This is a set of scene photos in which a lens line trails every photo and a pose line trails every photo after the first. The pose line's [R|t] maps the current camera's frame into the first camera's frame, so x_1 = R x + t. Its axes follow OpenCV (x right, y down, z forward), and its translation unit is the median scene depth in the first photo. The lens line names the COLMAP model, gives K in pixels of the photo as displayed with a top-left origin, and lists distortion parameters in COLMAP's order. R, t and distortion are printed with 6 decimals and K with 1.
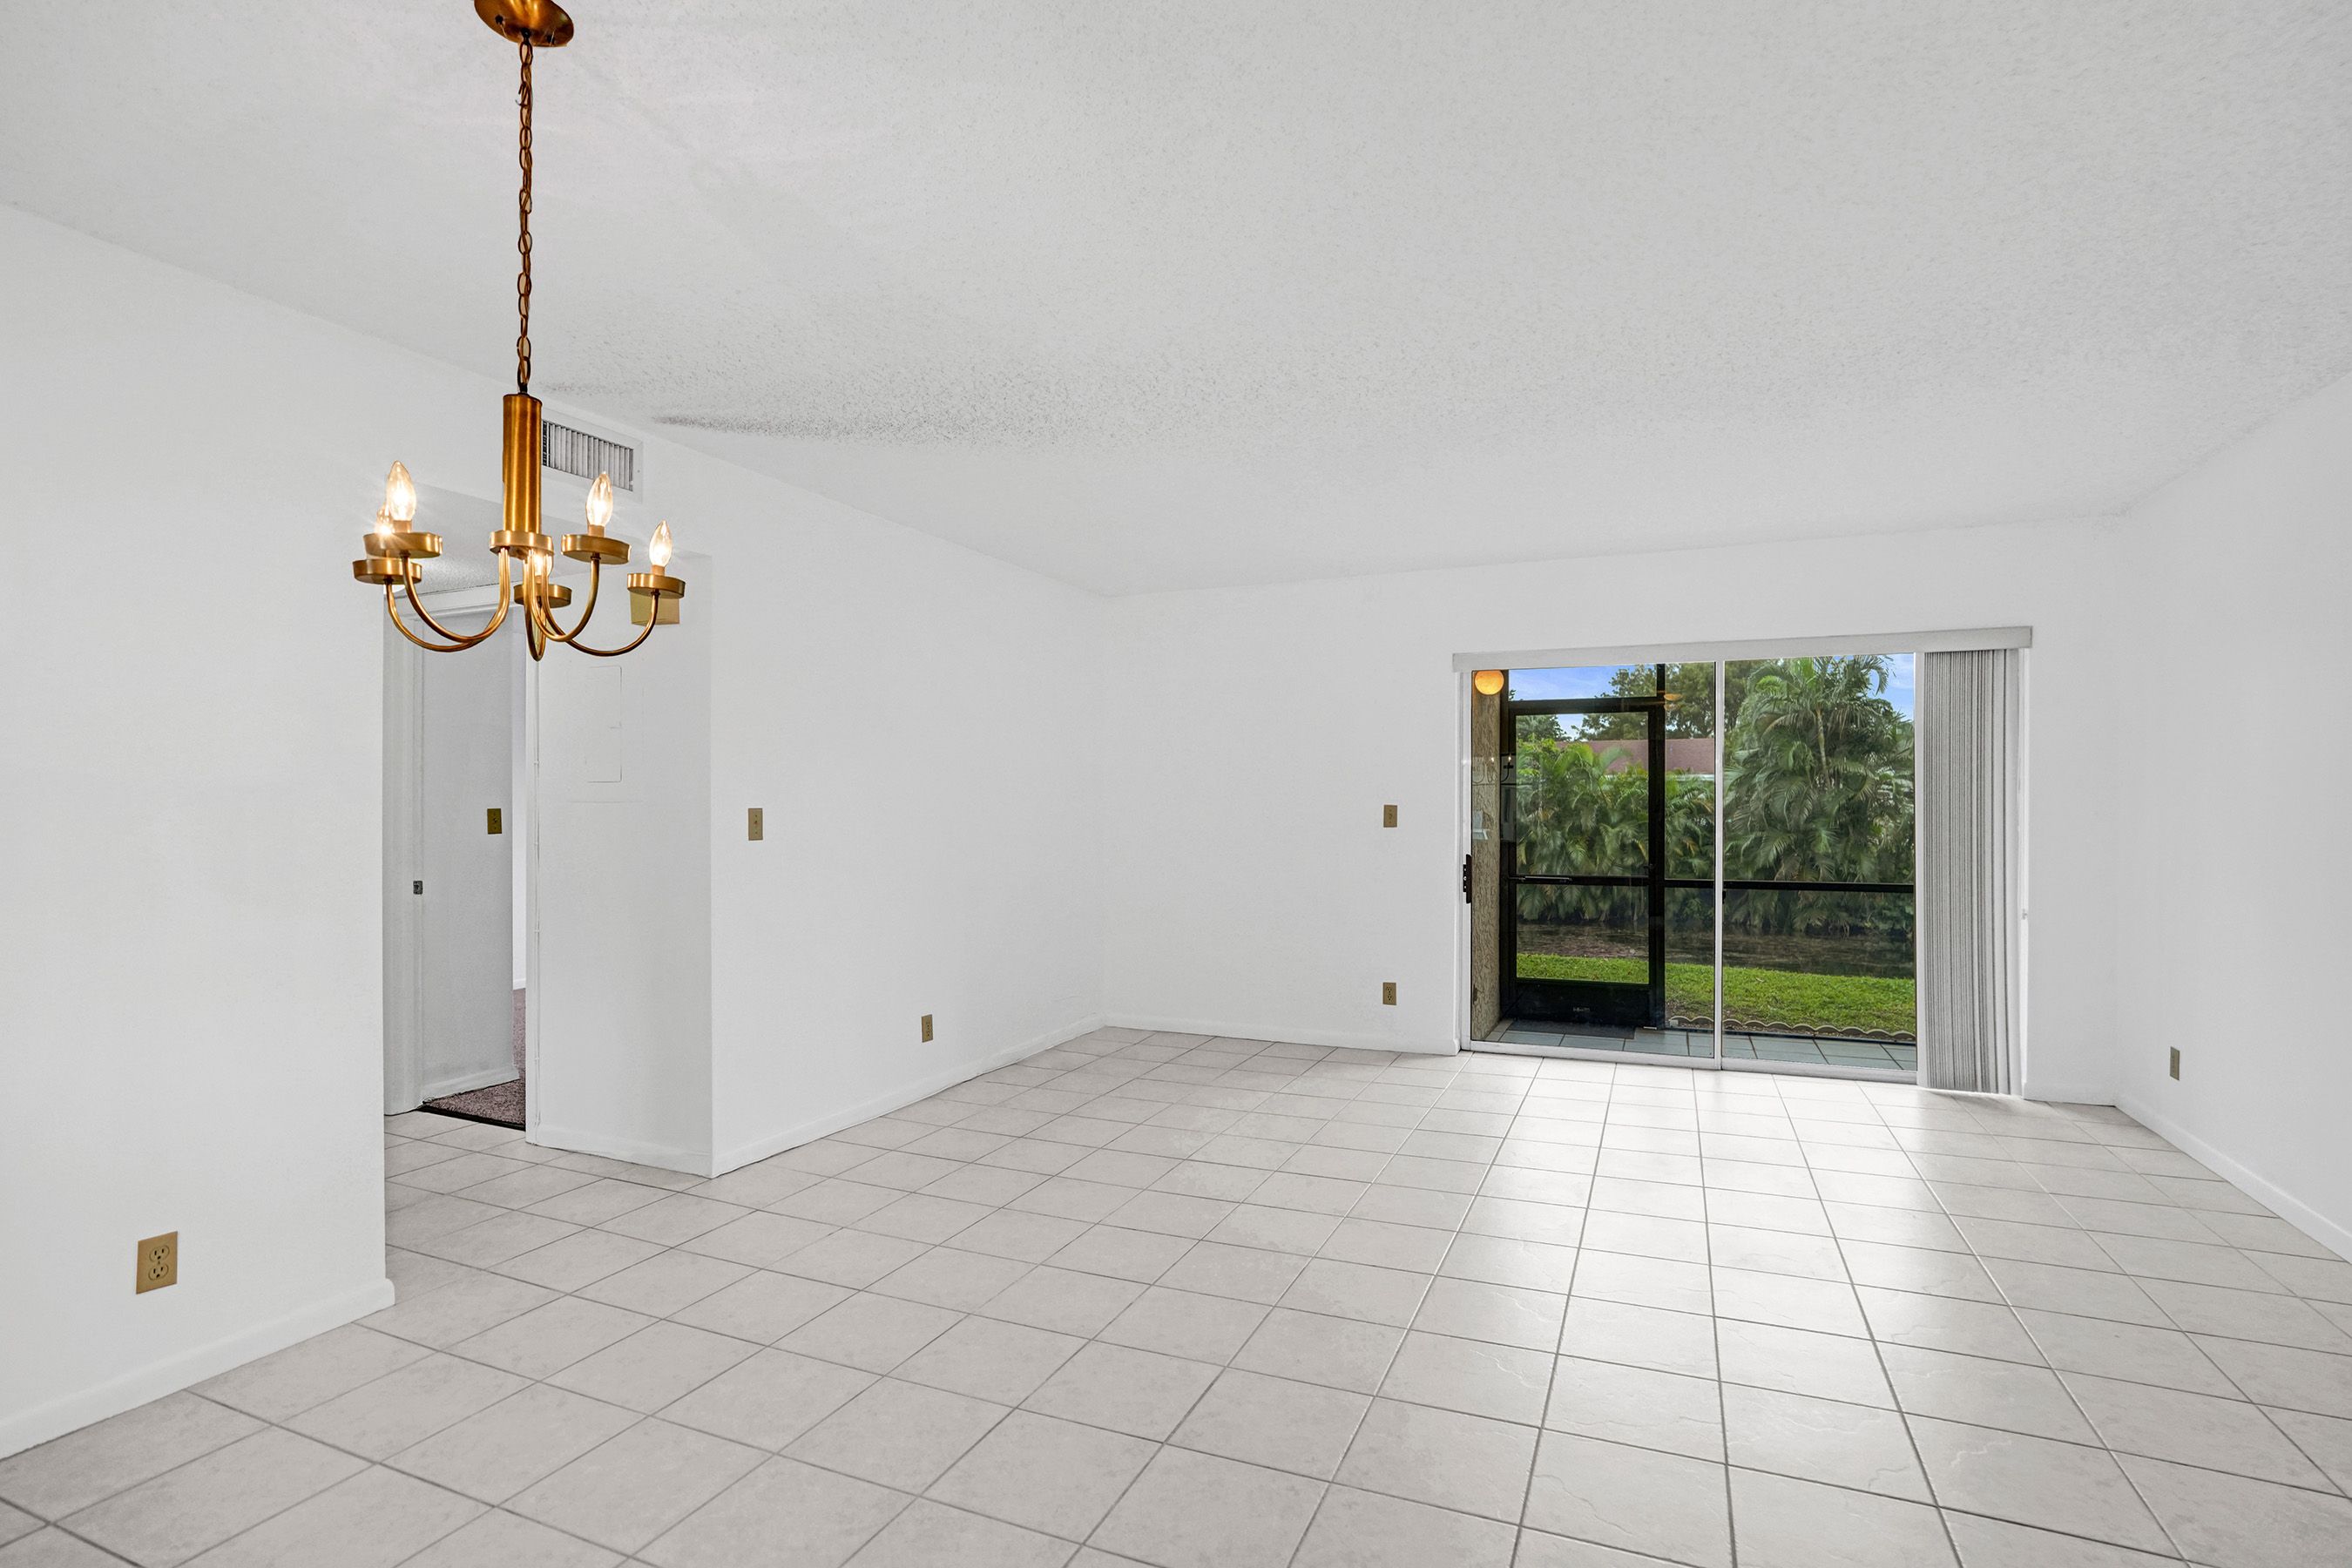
lens RADIAL K [[1121.5, 0, 1175.0], [0, 1121.5, 797.4], [0, 0, 1]] dist [-0.052759, 0.024391]
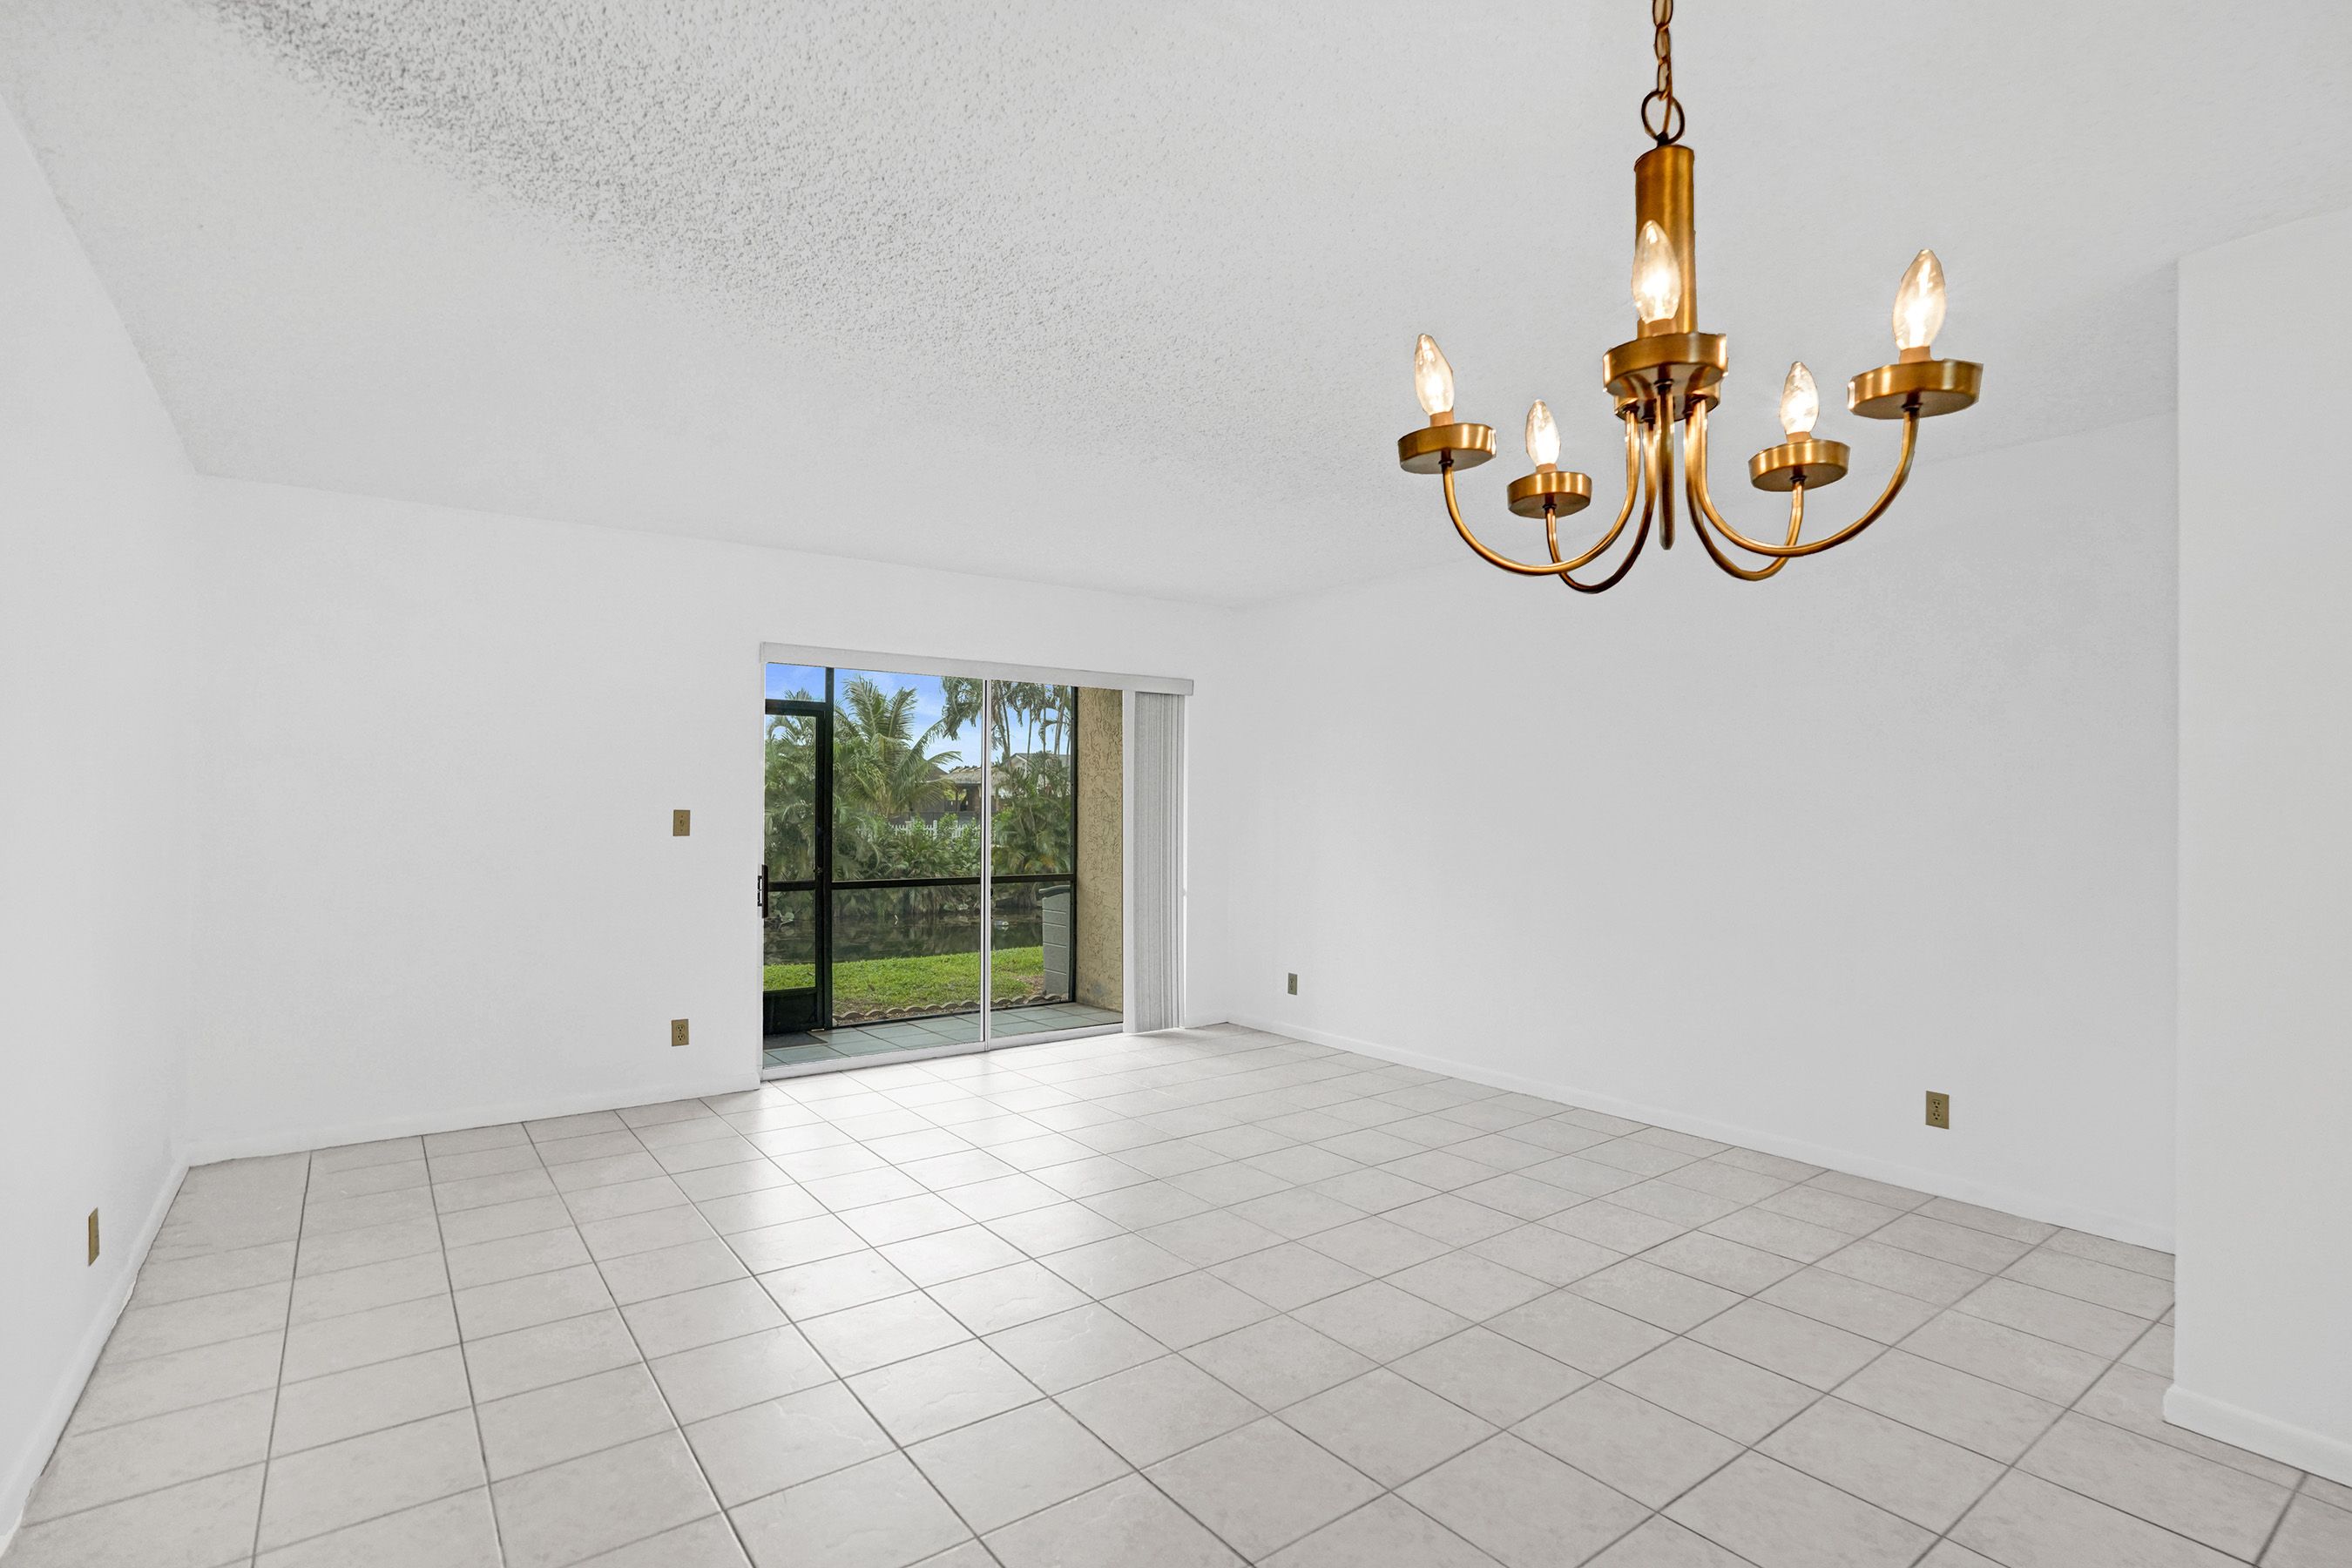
lens RADIAL K [[1121.5, 0, 1172.9], [0, 1121.5, 809.2], [0, 0, 1]] dist [-0.052759, 0.024391]
pose [[0.489174, 0.002526, 0.872183, -0.075363], [-0.012267, 0.999917, 0.003985, -0.000289], [-0.872100, -0.012649, 0.489164, 0.056367]]
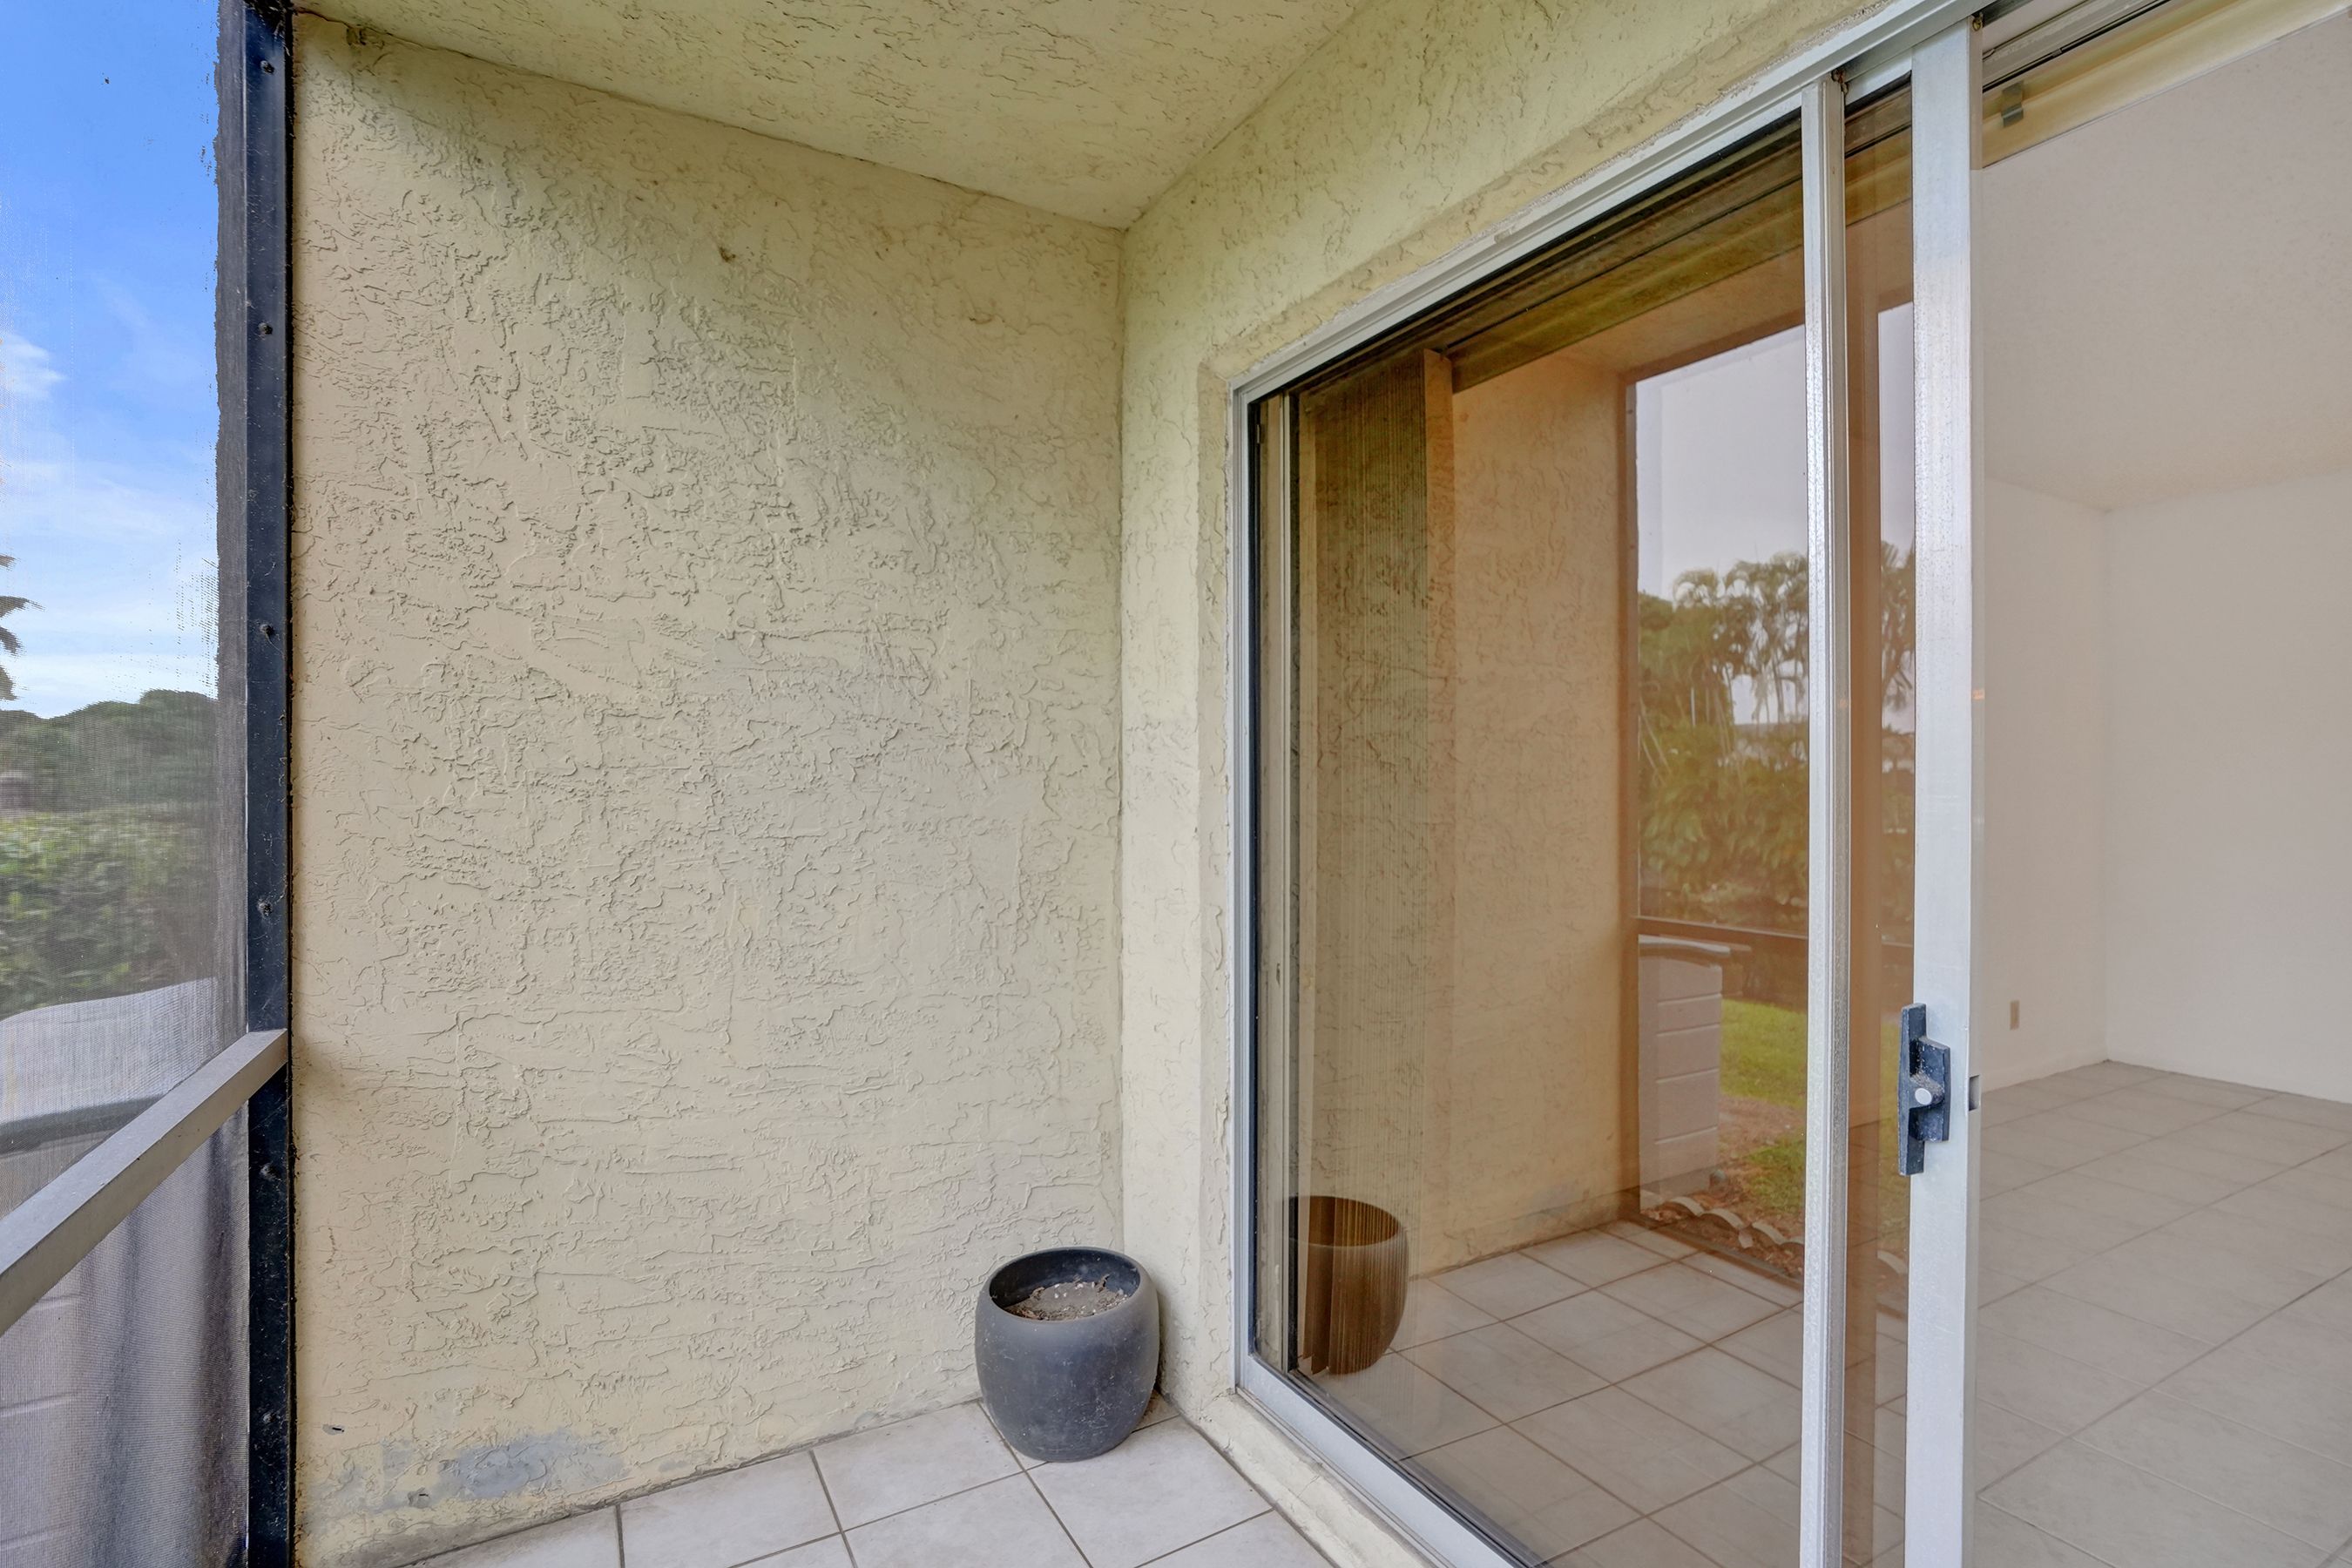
lens RADIAL K [[1121.5, 0, 1158.8], [0, 1121.5, 786.5], [0, 0, 1]] dist [-0.052759, 0.024391]
pose [[-0.801691, -0.003311, 0.597730, 0.089277], [-0.006459, 0.999974, -0.003123, 0.003754], [-0.597704, -0.006365, -0.801692, 0.243750]]
